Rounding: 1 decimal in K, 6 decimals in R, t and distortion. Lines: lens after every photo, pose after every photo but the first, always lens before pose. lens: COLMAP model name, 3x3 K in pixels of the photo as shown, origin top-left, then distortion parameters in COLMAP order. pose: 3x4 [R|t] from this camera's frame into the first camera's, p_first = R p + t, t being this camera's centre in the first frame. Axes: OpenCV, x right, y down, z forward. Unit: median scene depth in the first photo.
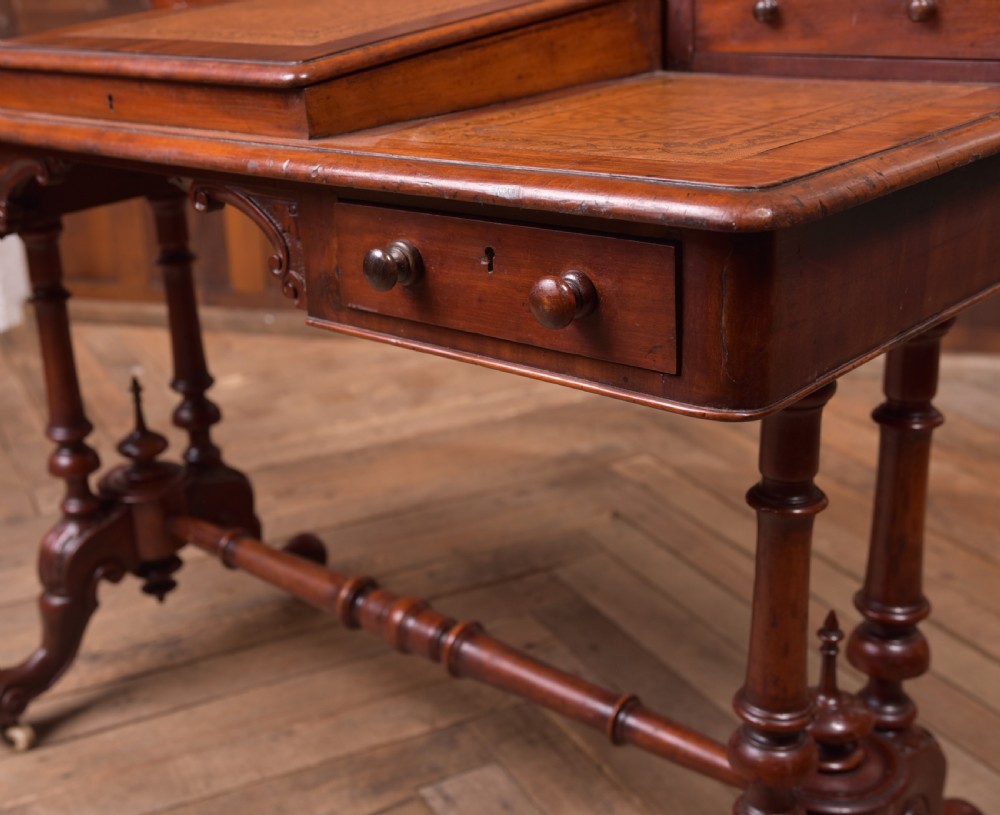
lens RADIAL K [[1322.3, 0, 388.7], [0, 1322.3, 419.1], [0, 0, 1]] dist [-0.020286, 0.094712]
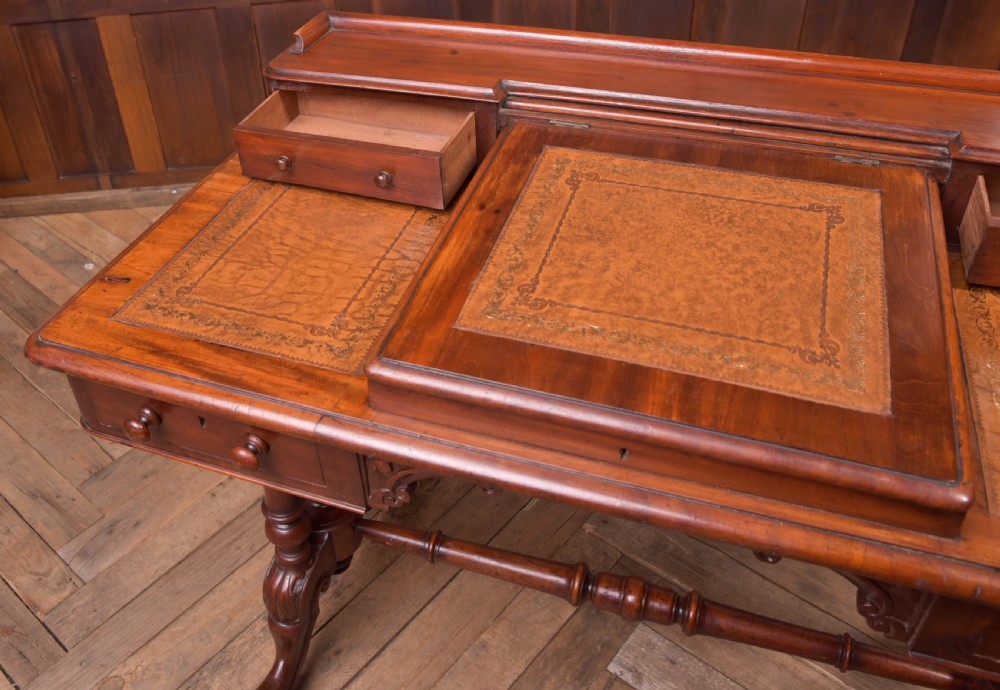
lens RADIAL K [[876.7, 0, 424.7], [0, 876.7, 268.9], [0, 0, 1]] dist [-0.120645, 0.091190]
pose [[0.909037, -0.235353, 0.343892, -0.551328], [0.149295, 0.954397, 0.258528, -0.577721], [-0.389055, -0.183670, 0.902719, 0.530553]]
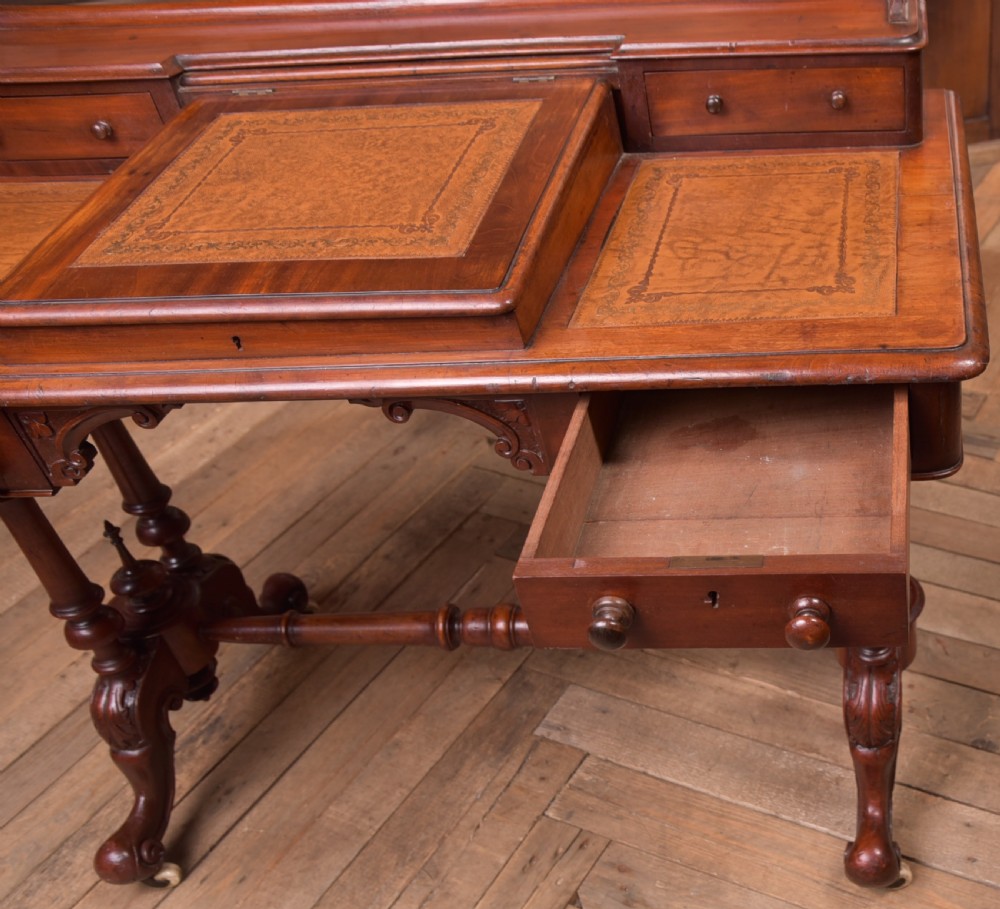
lens RADIAL K [[1176.1, 0, 866.0], [0, 1176.1, 594.7], [0, 0, 1]] dist [-0.115097, 0.077465]
pose [[0.720224, -0.441060, 0.535485, -0.435861], [0.235791, 0.881558, 0.408972, -0.327037], [-0.652442, -0.168289, 0.738917, -0.000374]]
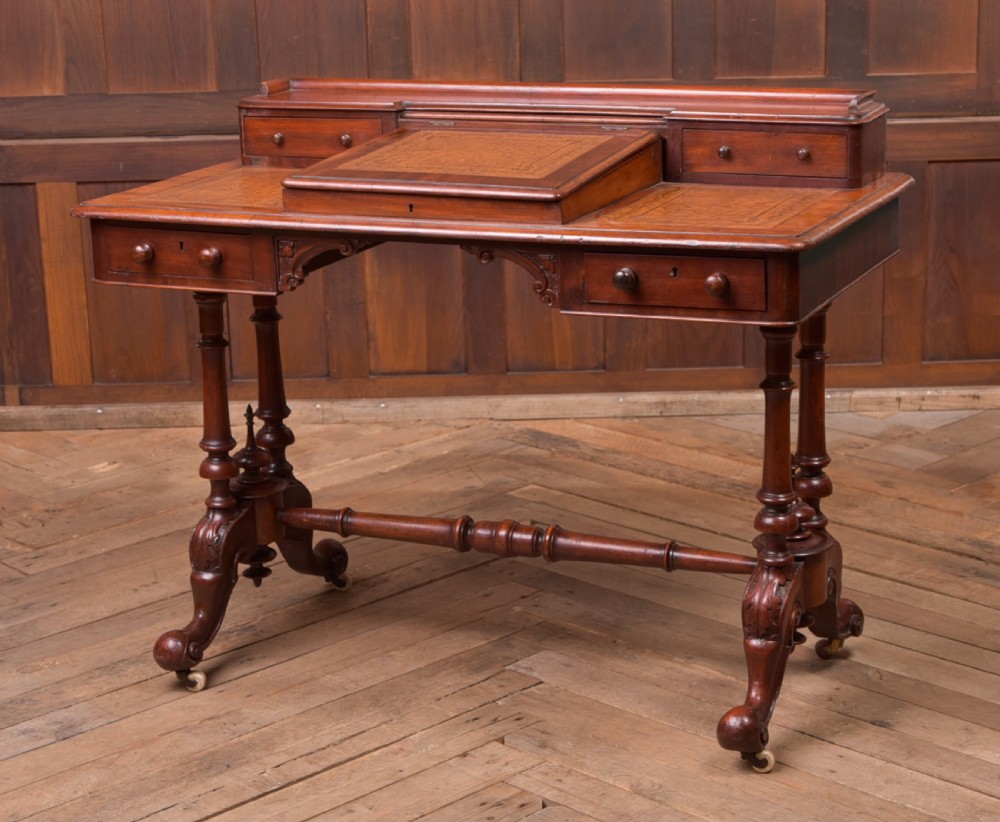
lens RADIAL K [[2193.6, 0, 502.5], [0, 2193.6, 493.0], [0, 0, 1]] dist [-0.032270, 0.312797]
pose [[0.930615, -0.075510, 0.358127, -1.262092], [0.104807, 0.992490, -0.063084, 0.372362], [-0.350674, 0.096241, 0.931539, -1.917084]]
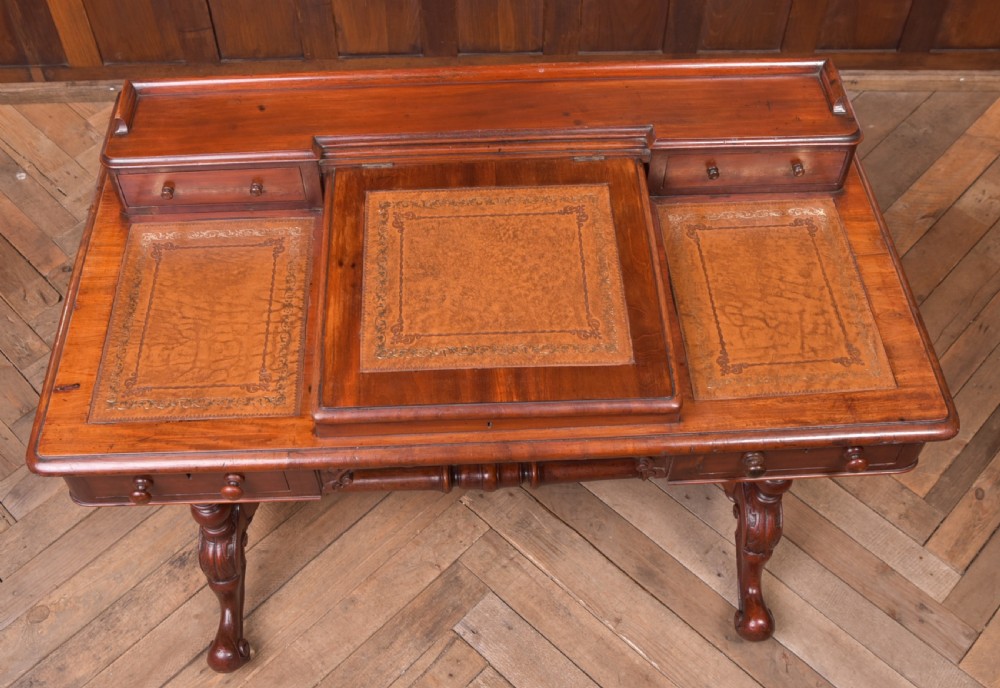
lens RADIAL K [[1088.1, 0, 473.9], [0, 1088.1, 324.3], [0, 0, 1]] dist [-0.110448, 0.013601]
pose [[0.673423, -0.545723, 0.498686, -0.831999], [0.238644, 0.798941, 0.552035, -1.092579], [-0.699679, -0.252745, 0.668259, 0.191304]]
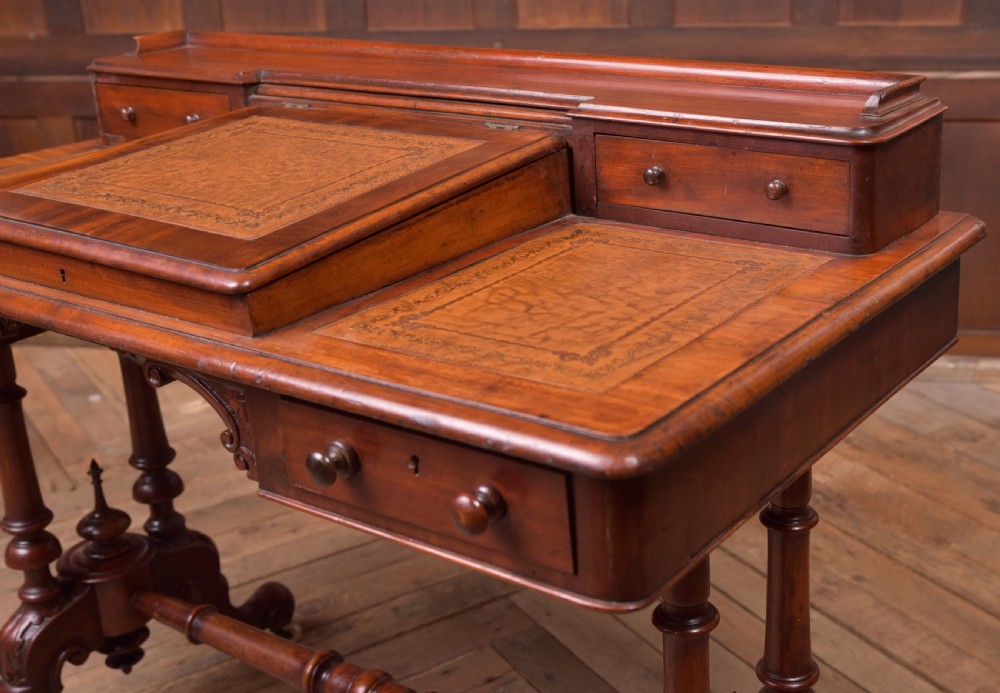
lens RADIAL K [[1310.8, 0, 592.2], [0, 1310.8, 308.9], [0, 0, 1]] dist [-0.028772, 0.176645]
pose [[0.983548, -0.041029, 0.175925, 0.024894], [0.047355, 0.998368, -0.031909, -0.165188], [-0.174329, 0.039715, 0.983886, -0.126731]]
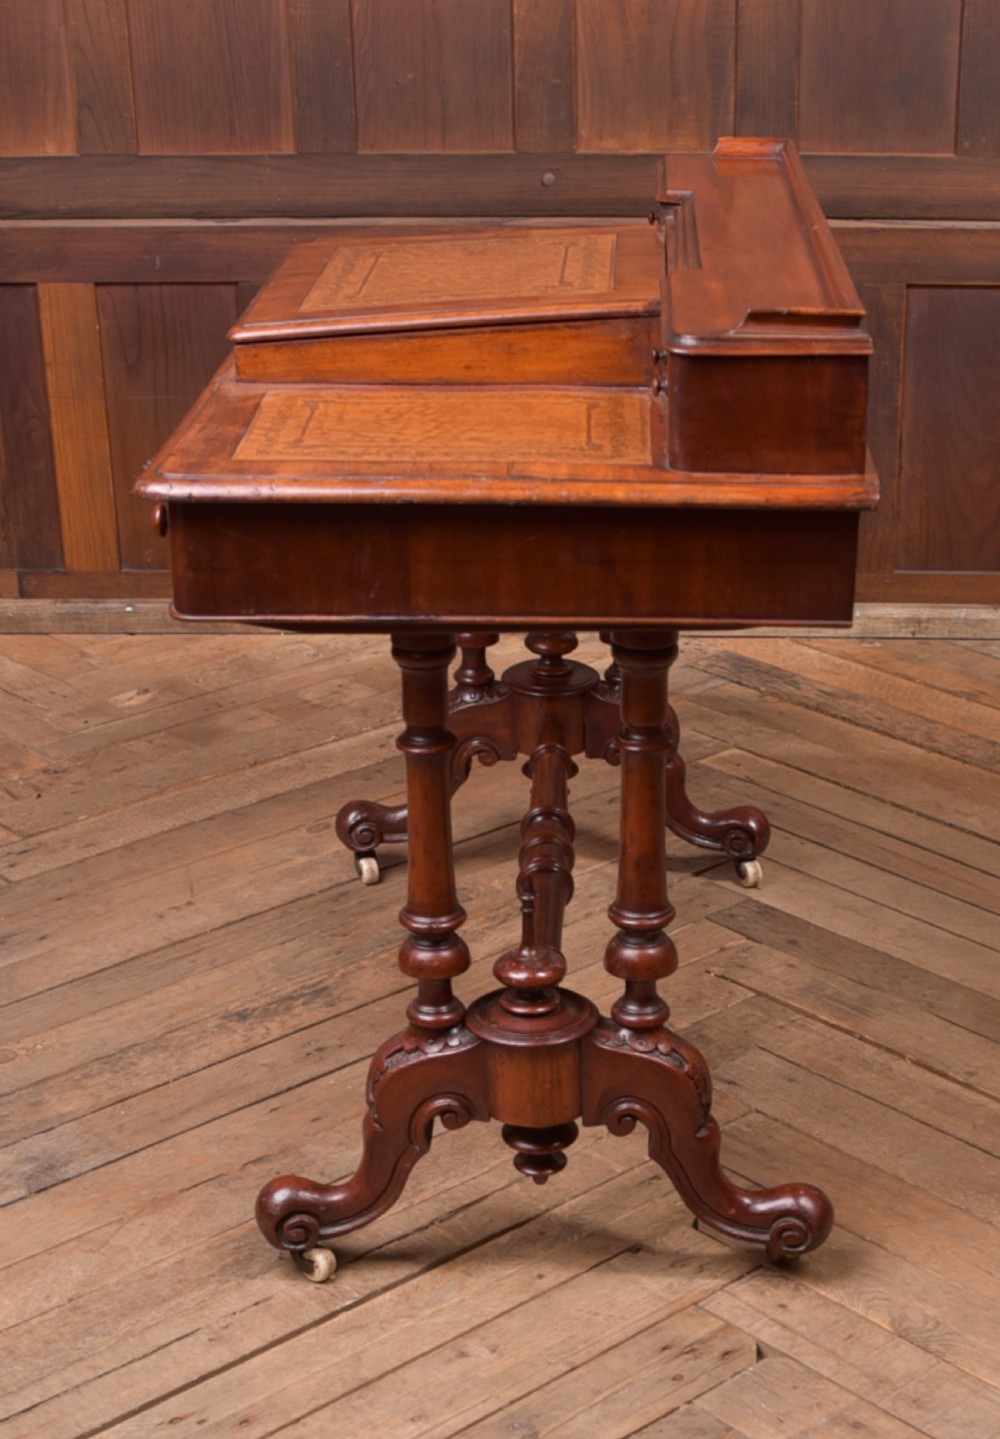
lens RADIAL K [[2498.5, 0, 641.1], [0, 2498.5, 1071.8], [0, 0, 1]] dist [-0.122987, 0.128048]
pose [[0.934885, -0.115052, 0.335786, -0.969025], [0.075001, 0.988681, 0.129943, 0.051093], [-0.346936, -0.096298, 0.932932, -1.073610]]
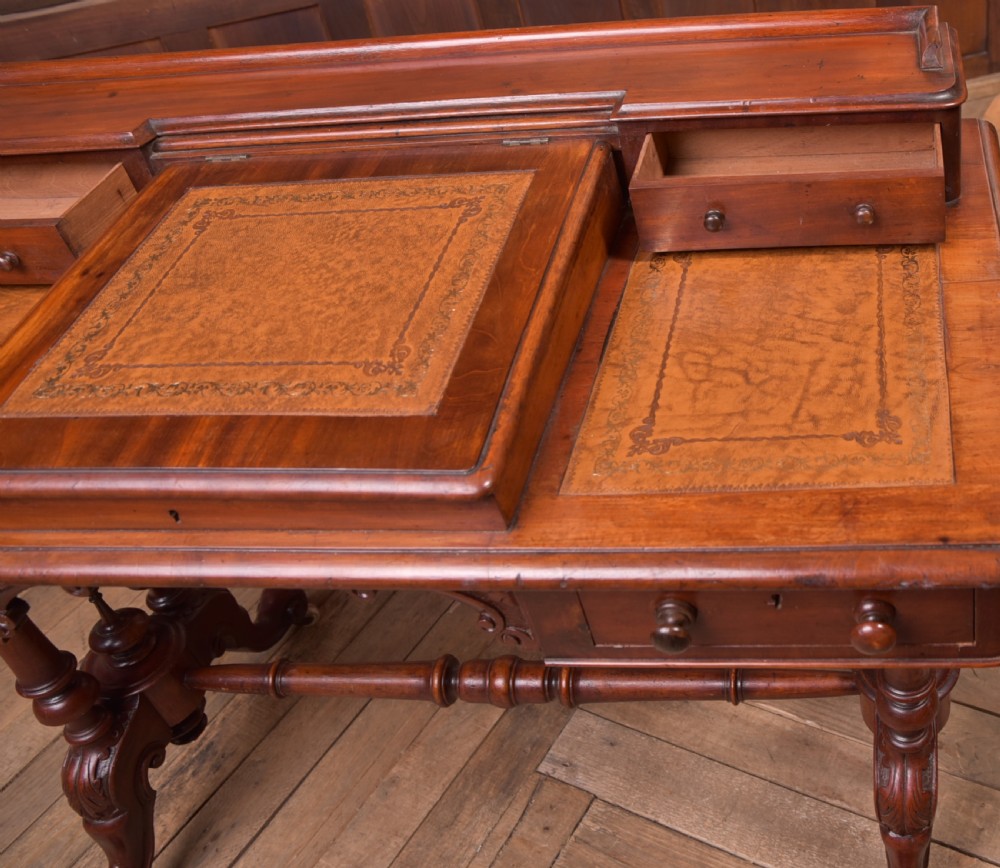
lens RADIAL K [[1091.8, 0, 799.1], [0, 1091.8, 342.0], [0, 0, 1]] dist [-0.116469, 0.081647]
pose [[0.743532, -0.406995, 0.530580, -0.237209], [0.268045, 0.908314, 0.321119, -0.475944], [-0.612627, -0.096543, 0.784453, 0.223503]]
